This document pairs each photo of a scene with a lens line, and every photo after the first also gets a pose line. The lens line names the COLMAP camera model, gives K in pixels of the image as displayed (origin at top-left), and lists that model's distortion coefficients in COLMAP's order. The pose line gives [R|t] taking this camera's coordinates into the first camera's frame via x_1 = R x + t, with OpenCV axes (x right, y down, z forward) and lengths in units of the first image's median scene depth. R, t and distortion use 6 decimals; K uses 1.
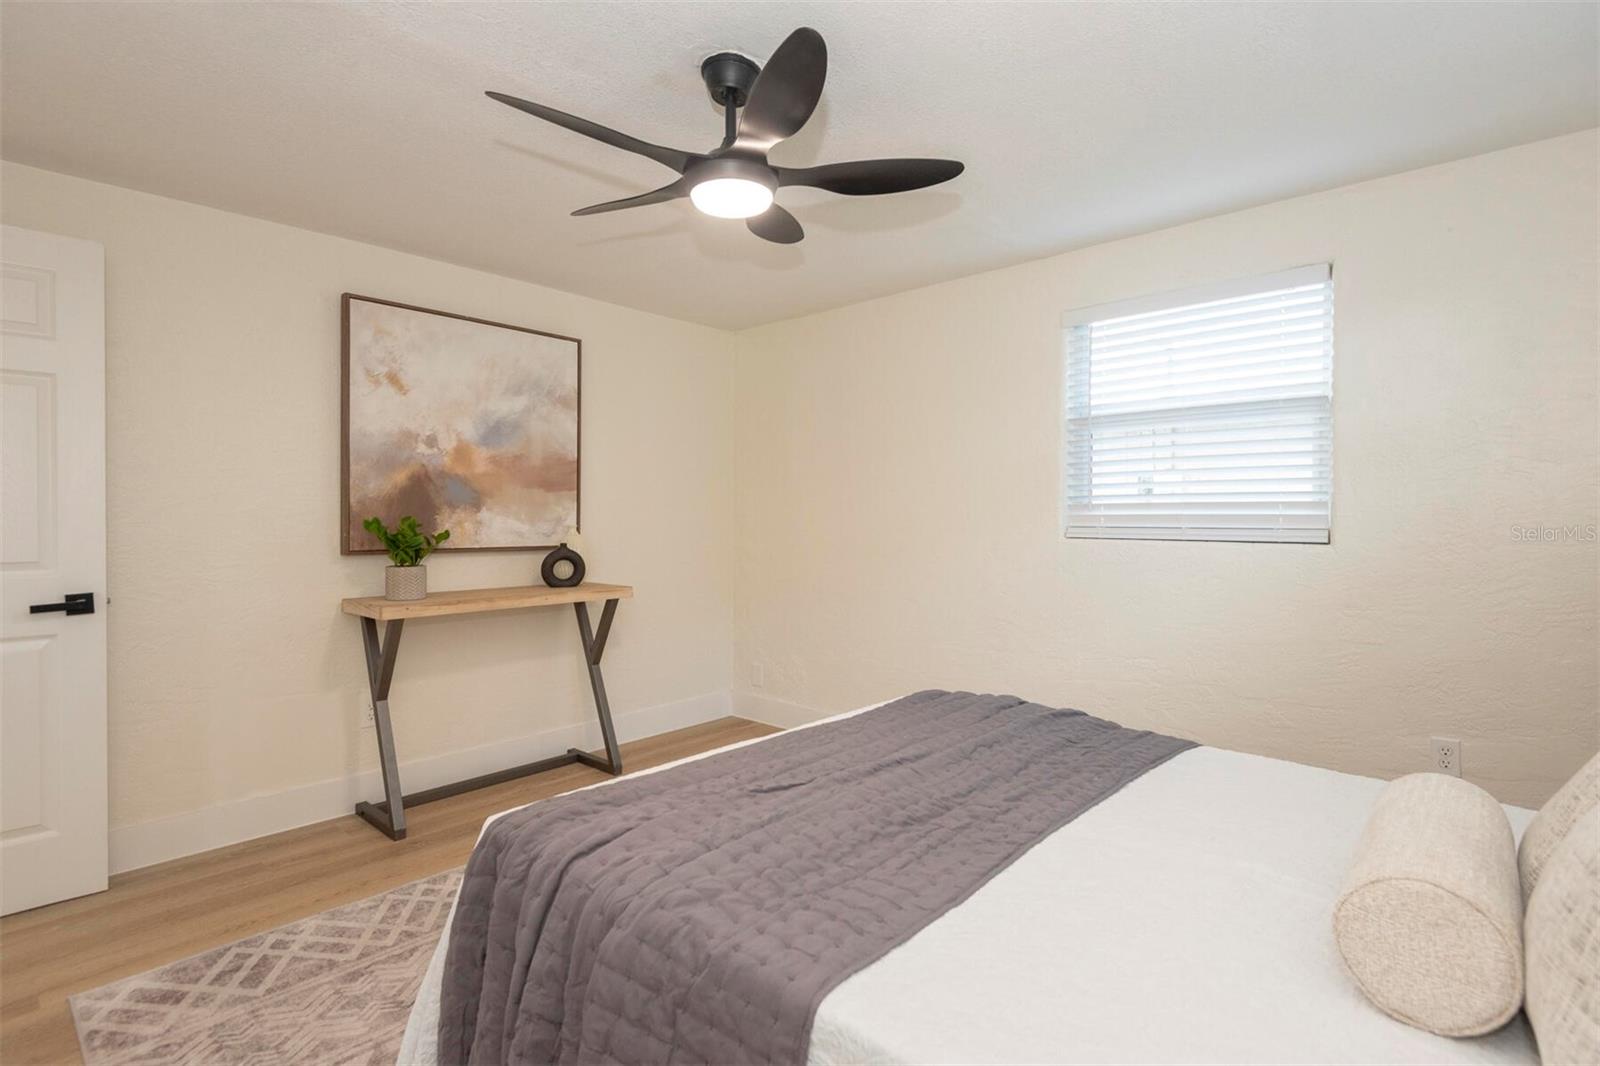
lens RADIAL K [[741.0, 0, 804.4], [0, 741.0, 538.2], [0, 0, 1]] dist [0.032929, -0.018026]
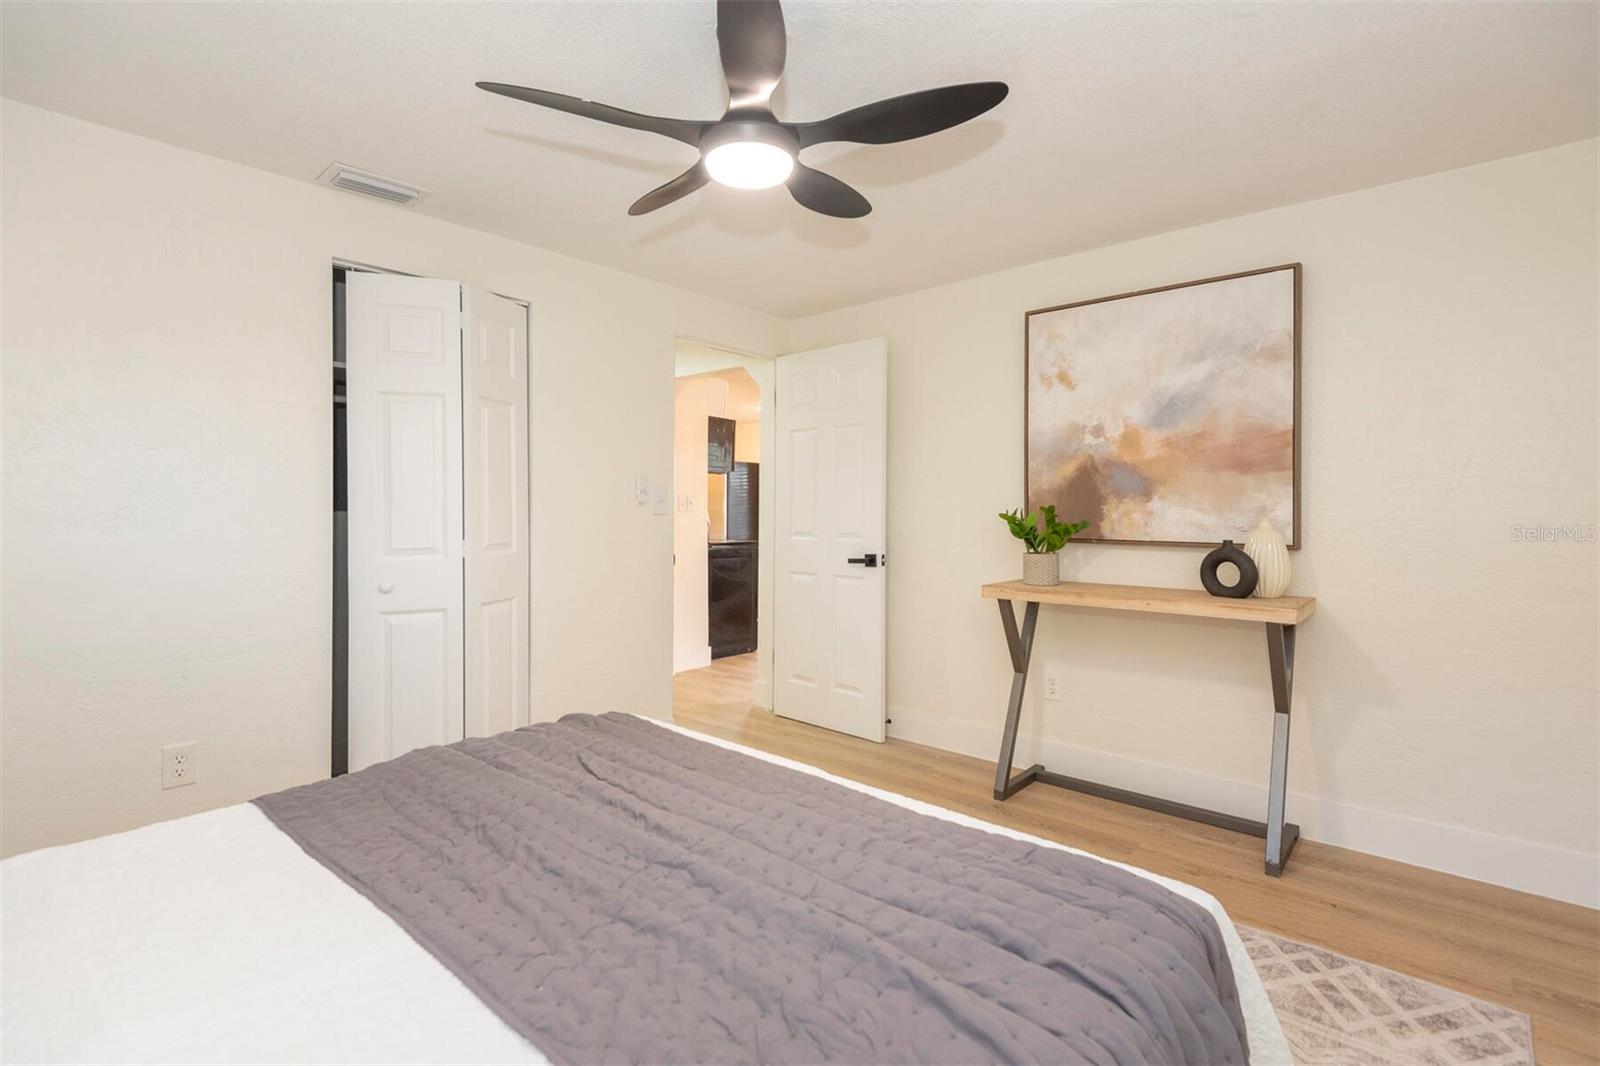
lens RADIAL K [[723.5, 0, 802.4], [0, 723.5, 513.2], [0, 0, 1]] dist [0.035696, -0.030584]
pose [[0.056586, 0.003679, -0.998391, 0.435279], [-0.029265, 0.999570, 0.002025, -0.010647], [0.997969, 0.029104, 0.056670, 0.545114]]
